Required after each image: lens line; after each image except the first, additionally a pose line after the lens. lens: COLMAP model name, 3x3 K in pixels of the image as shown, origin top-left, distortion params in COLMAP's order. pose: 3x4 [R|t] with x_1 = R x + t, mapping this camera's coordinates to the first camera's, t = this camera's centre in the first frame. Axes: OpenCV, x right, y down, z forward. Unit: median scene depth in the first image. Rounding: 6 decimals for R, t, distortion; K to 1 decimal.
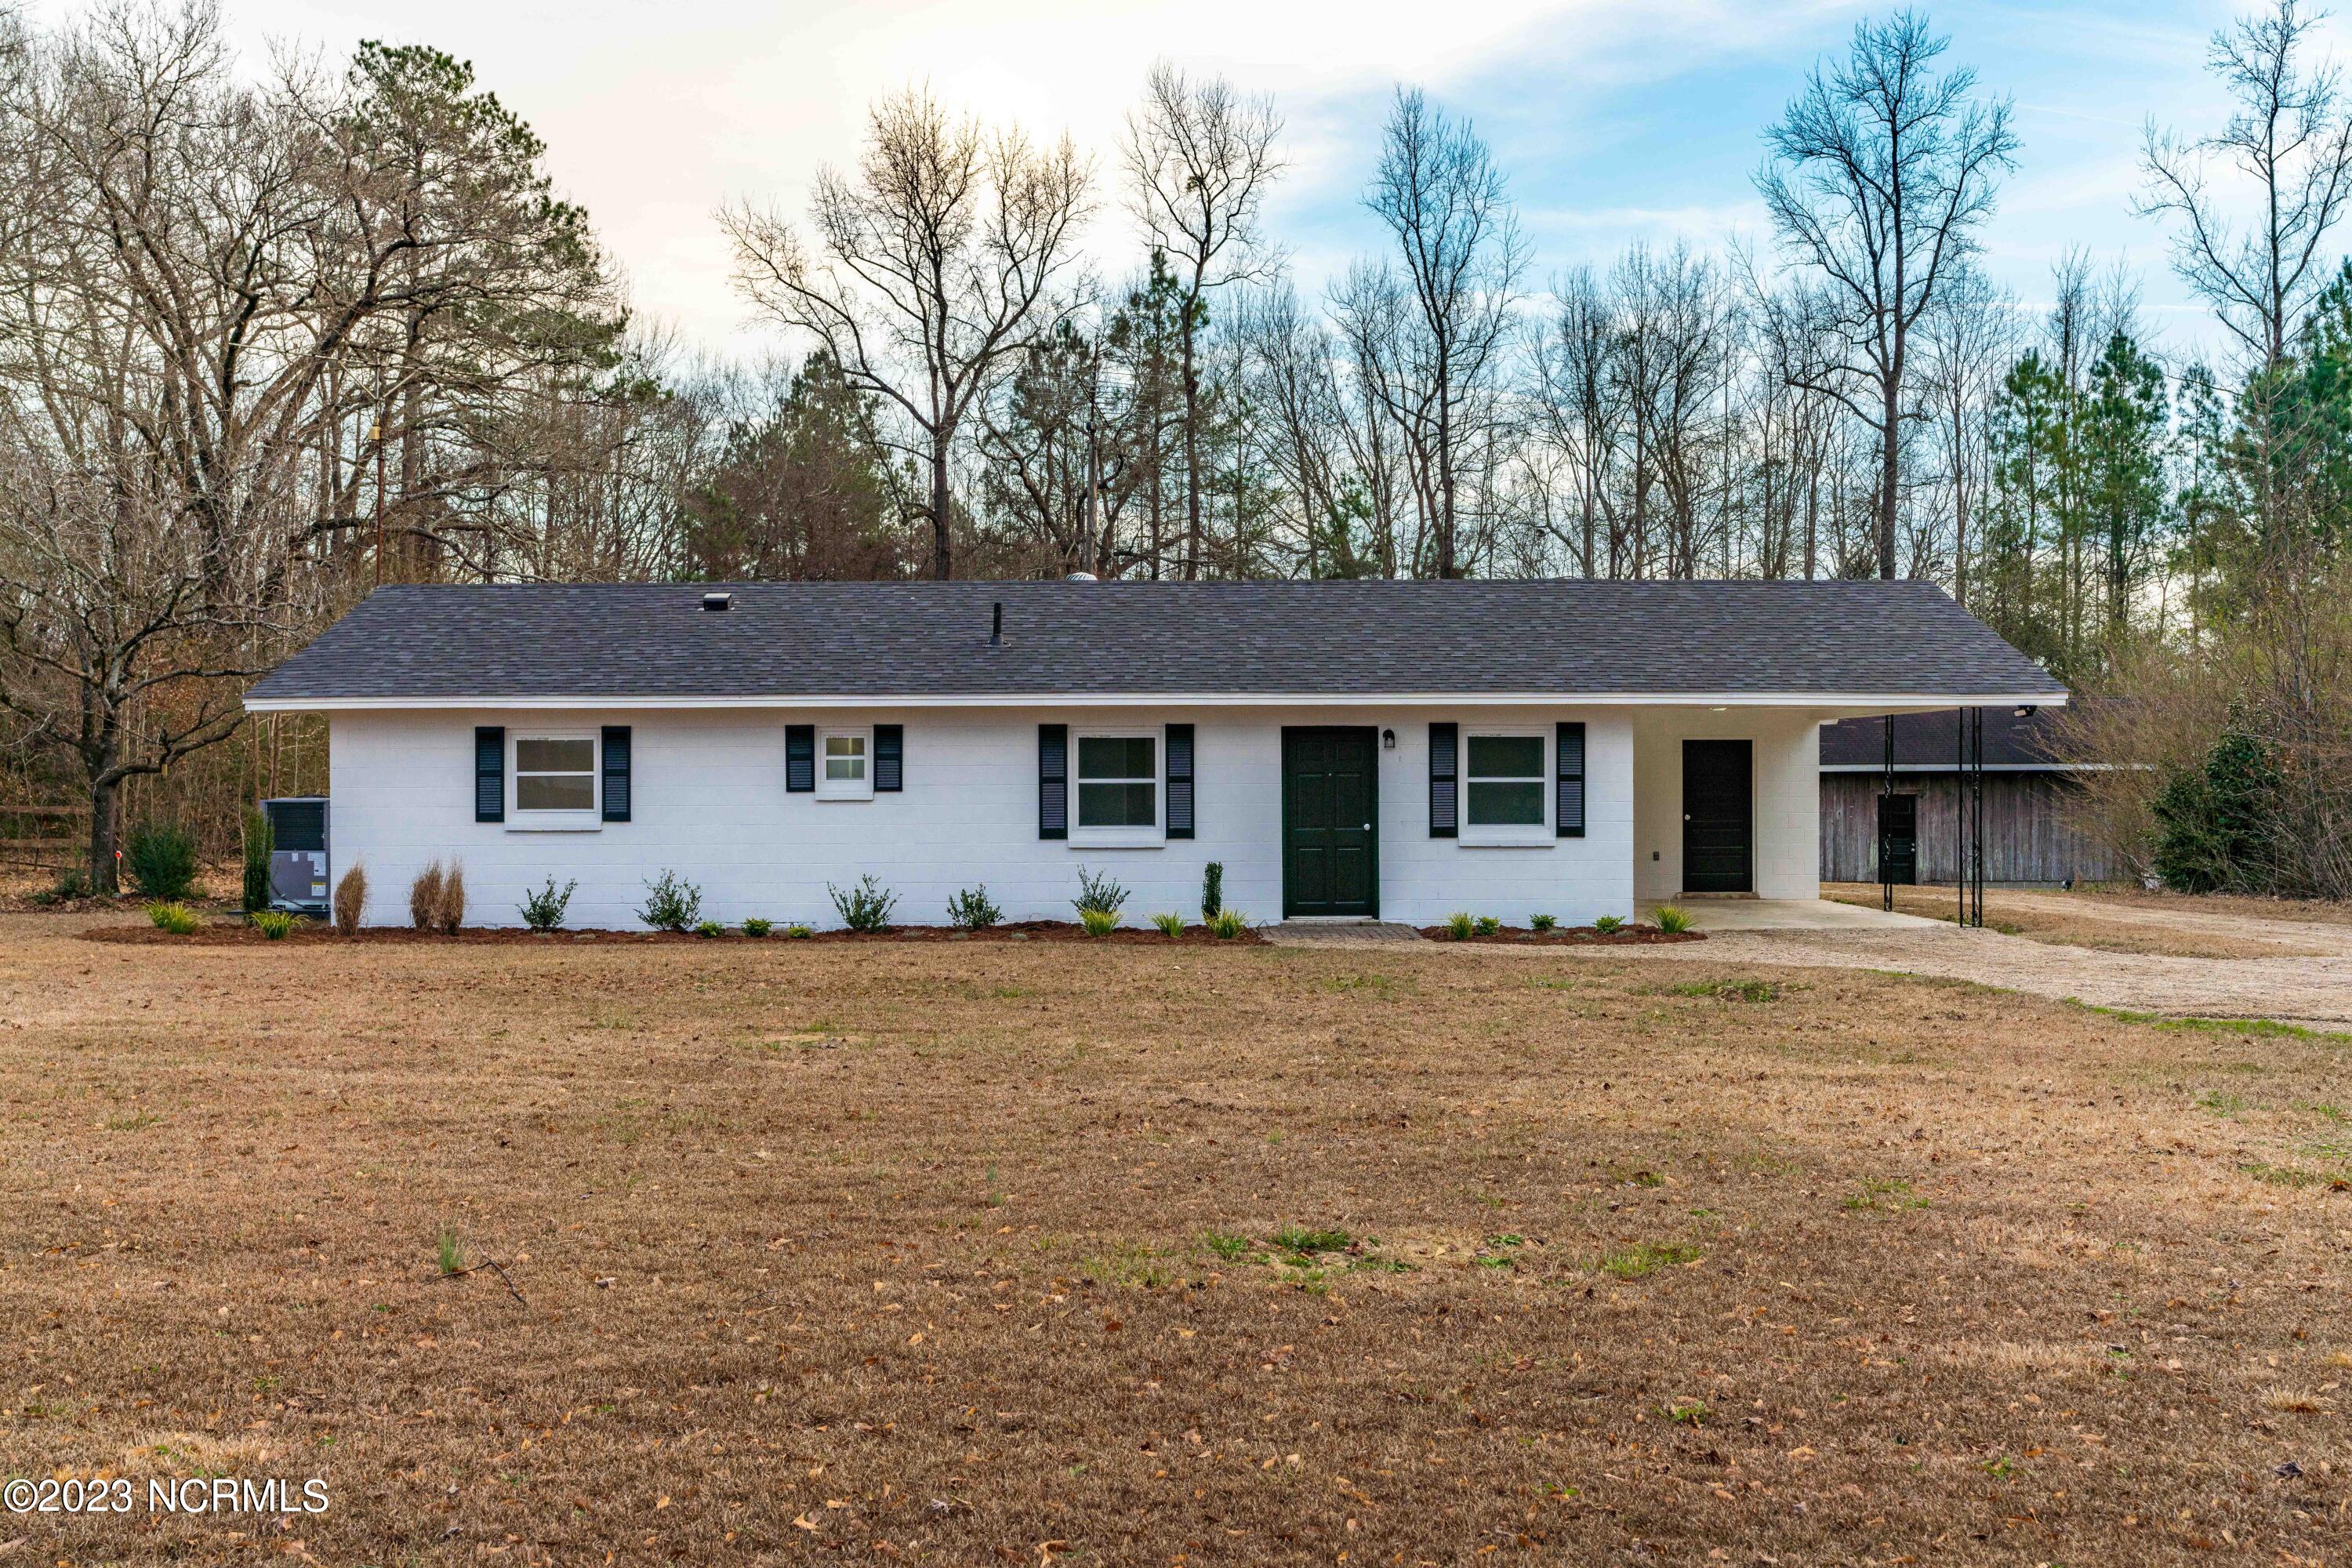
lens RADIAL K [[2343.9, 0, 1176.0], [0, 2343.9, 784.0], [0, 0, 1]] dist [0.013773, 0.020650]
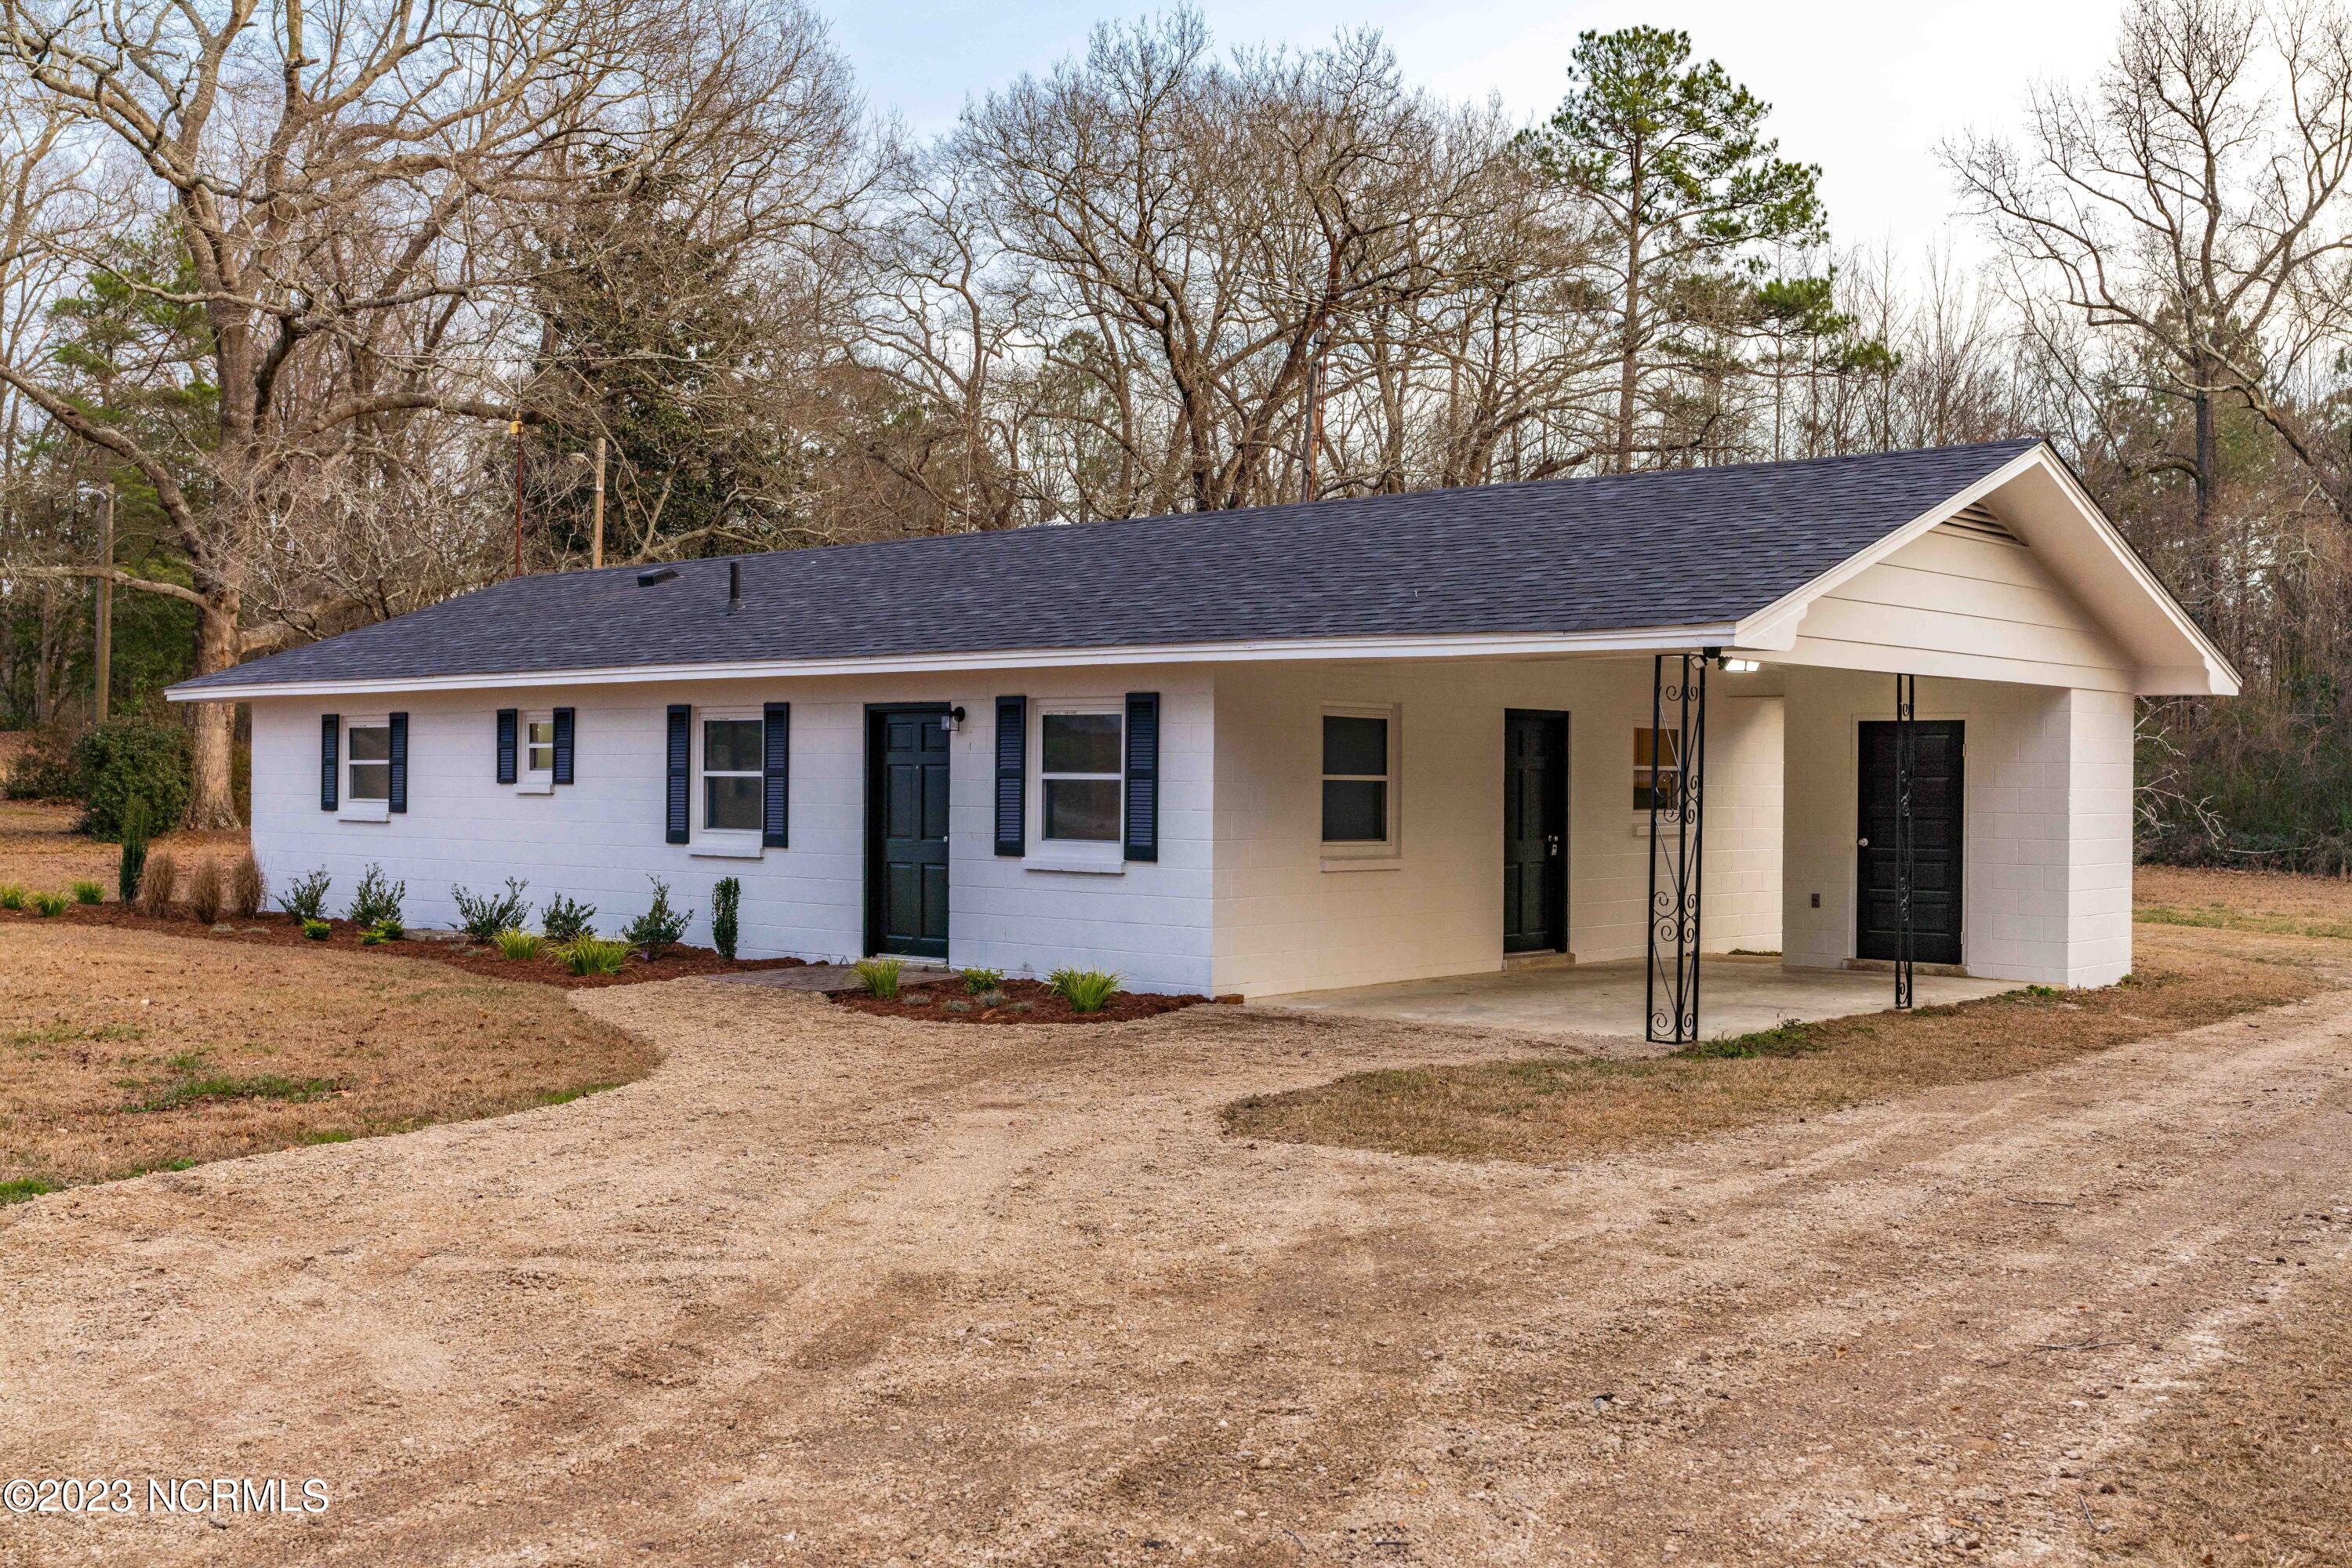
lens RADIAL K [[2343.9, 0, 1176.0], [0, 2343.9, 784.0], [0, 0, 1]] dist [0.013773, 0.020650]
pose [[0.753979, 0.010642, -0.656813, 0.623934], [-0.011392, 0.999930, 0.003124, -0.002060], [0.656800, 0.005127, 0.754047, 0.489961]]
